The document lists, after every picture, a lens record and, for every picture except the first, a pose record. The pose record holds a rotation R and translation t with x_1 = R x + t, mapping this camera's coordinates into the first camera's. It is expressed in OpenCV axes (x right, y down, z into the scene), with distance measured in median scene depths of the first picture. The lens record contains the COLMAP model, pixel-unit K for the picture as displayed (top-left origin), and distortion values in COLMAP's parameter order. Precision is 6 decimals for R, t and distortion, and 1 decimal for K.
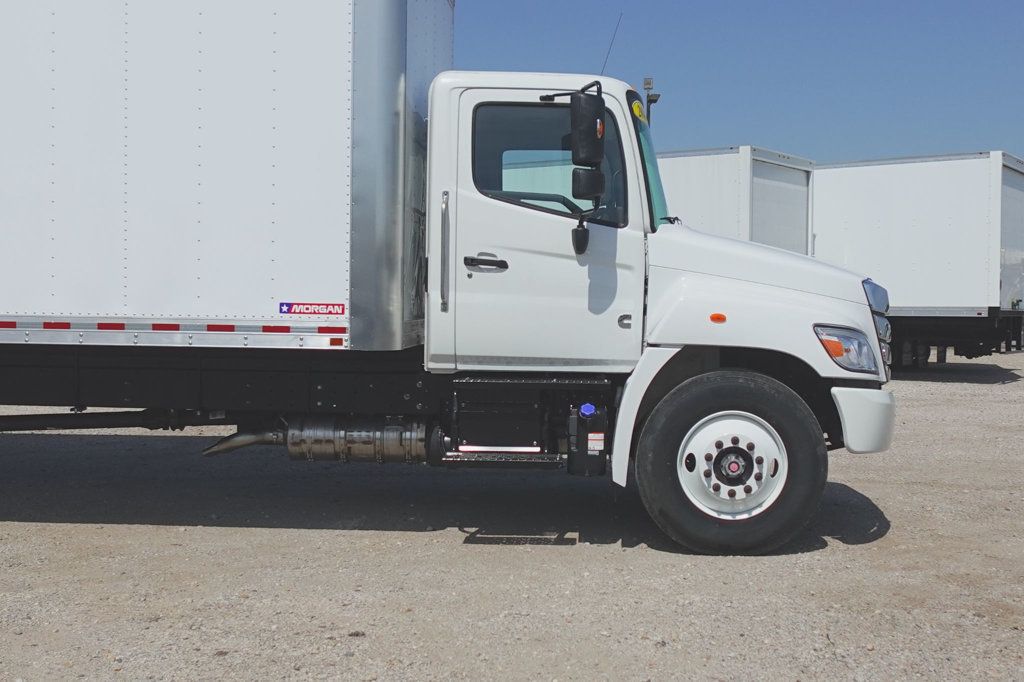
lens RADIAL K [[1015.4, 0, 512.0], [0, 1015.4, 341.0], [0, 0, 1]] dist [-0.018127, -0.006522]
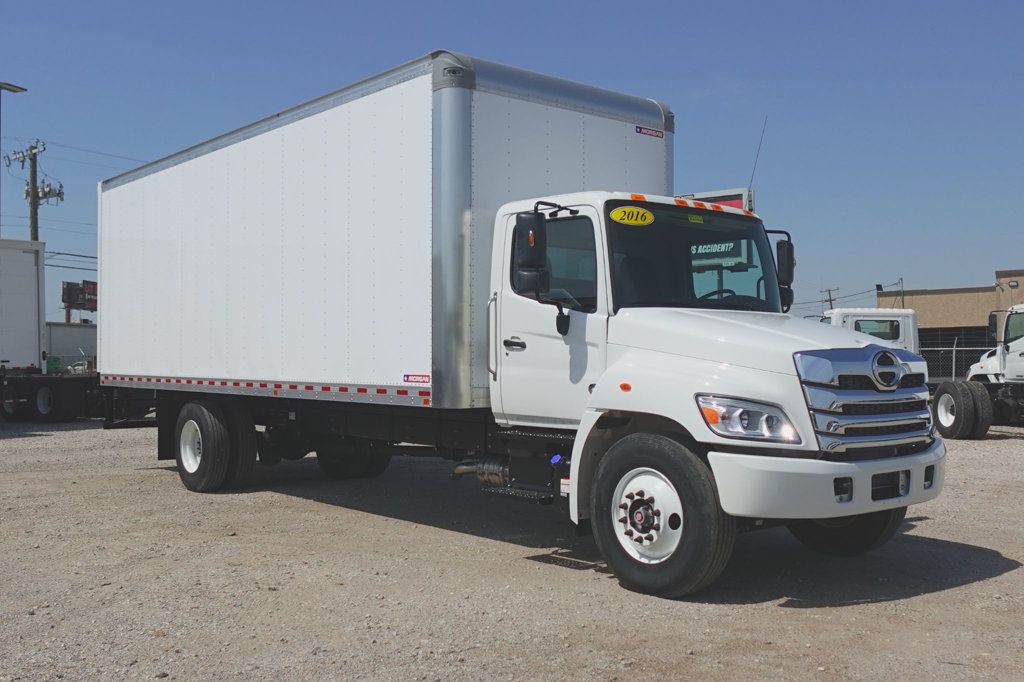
lens RADIAL K [[1015.4, 0, 512.0], [0, 1015.4, 341.0], [0, 0, 1]] dist [-0.018127, -0.006522]
pose [[0.692192, -0.025143, -0.721276, 0.940407], [-0.017128, 0.998539, -0.051245, -0.013335], [0.721510, 0.047825, 0.690750, 0.085781]]
